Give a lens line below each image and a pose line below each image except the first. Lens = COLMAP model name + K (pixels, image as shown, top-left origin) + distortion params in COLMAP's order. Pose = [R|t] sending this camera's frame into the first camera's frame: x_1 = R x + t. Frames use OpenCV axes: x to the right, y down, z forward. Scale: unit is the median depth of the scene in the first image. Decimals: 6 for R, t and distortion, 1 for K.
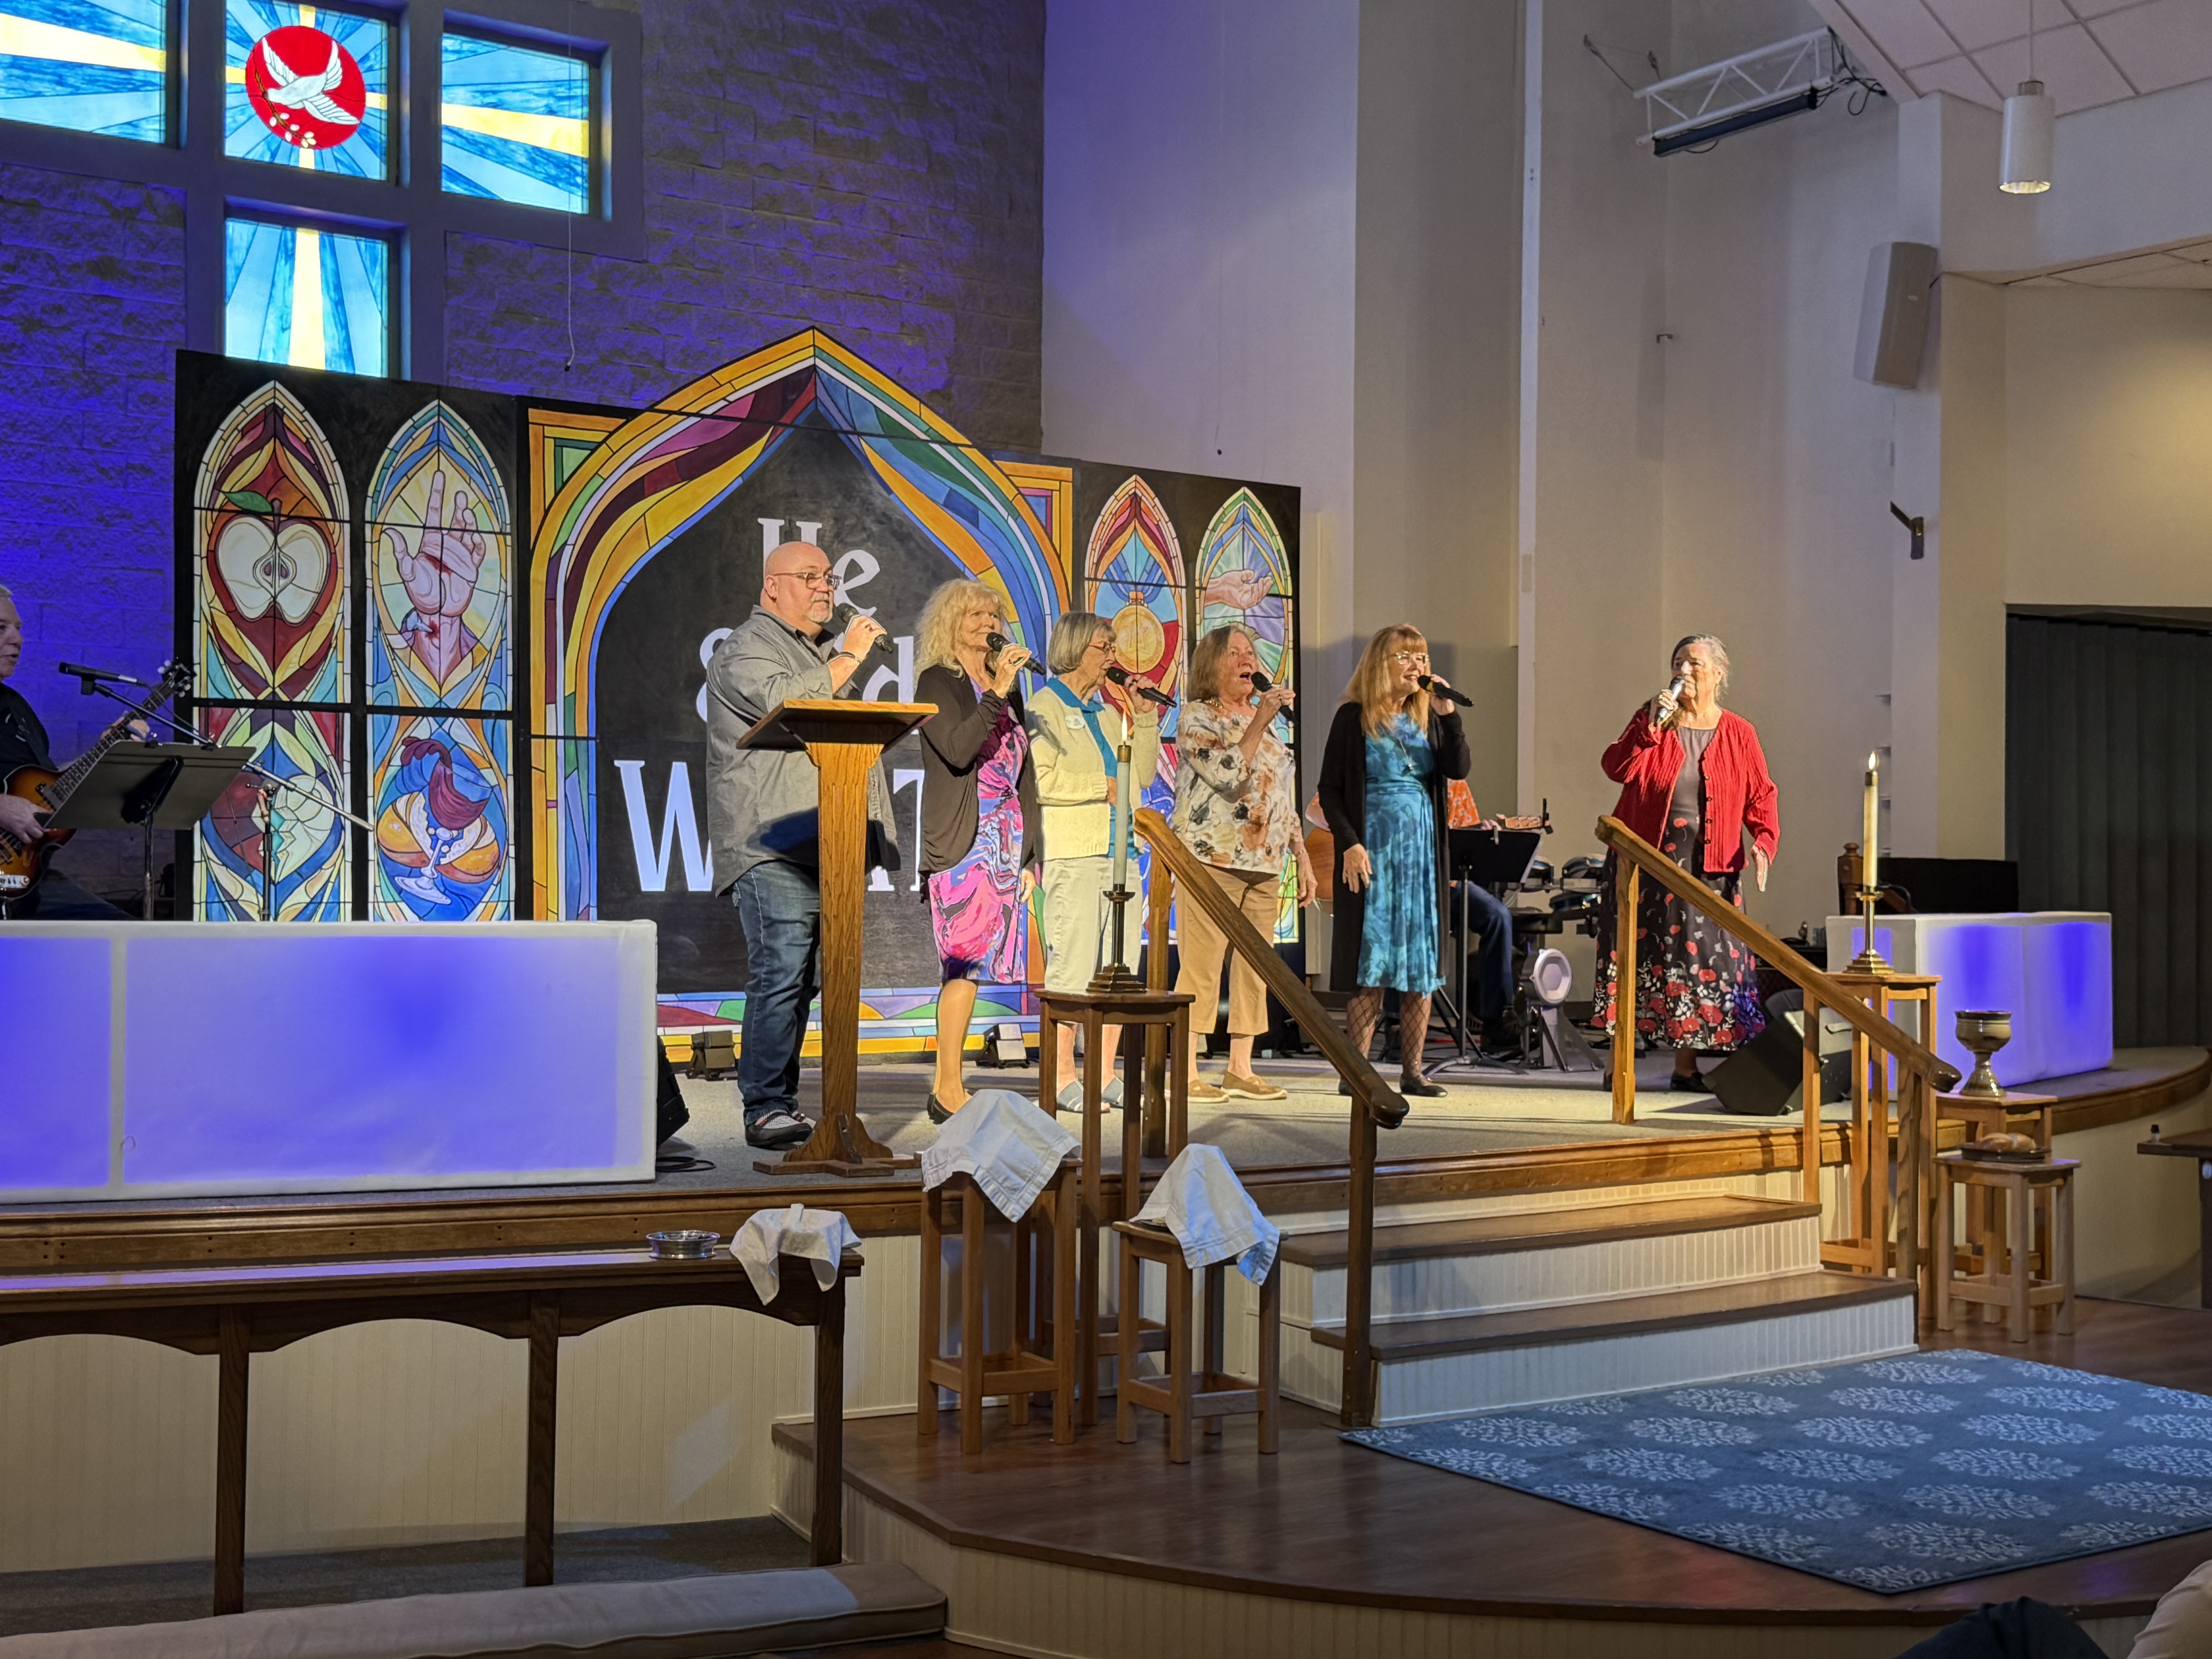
lens RADIAL K [[2708.6, 0, 1105.9], [0, 2708.6, 827.3], [0, 0, 1]] dist [-0.011174, 0.000000]
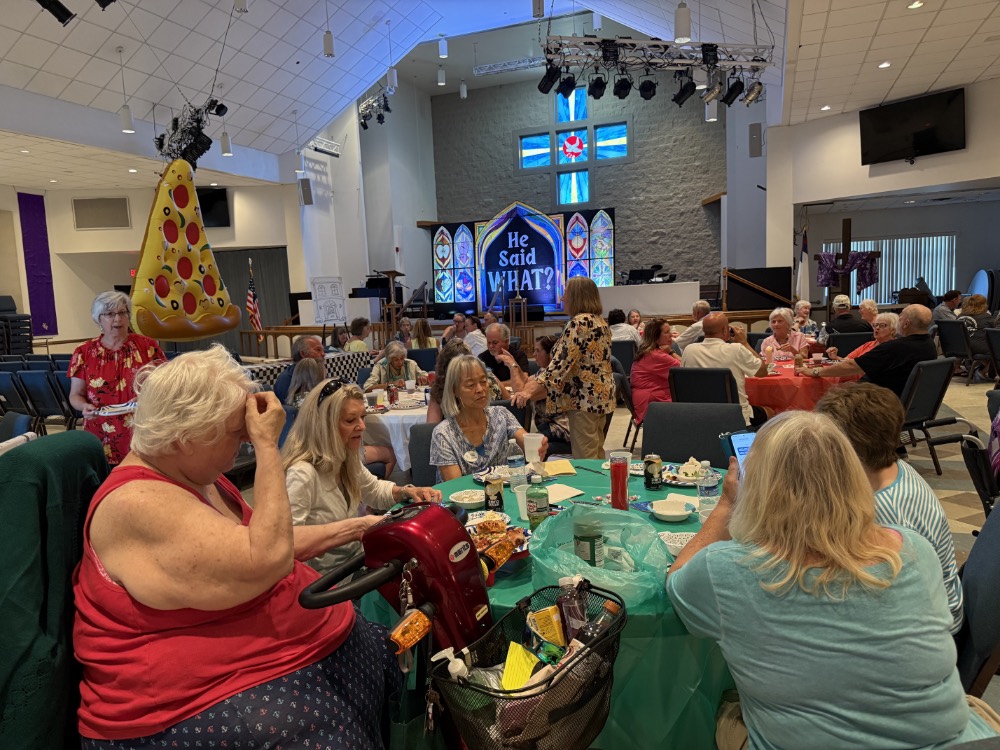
lens RADIAL K [[697.2, 0, 497.0], [0, 697.2, 377.0], [0, 0, 1]] dist [-0.043786, -0.001624]
pose [[0.548220, 0.059366, -0.834225, 0.882062], [0.074790, 0.990001, 0.119600, 0.019172], [0.832983, -0.127958, 0.538298, 0.018901]]
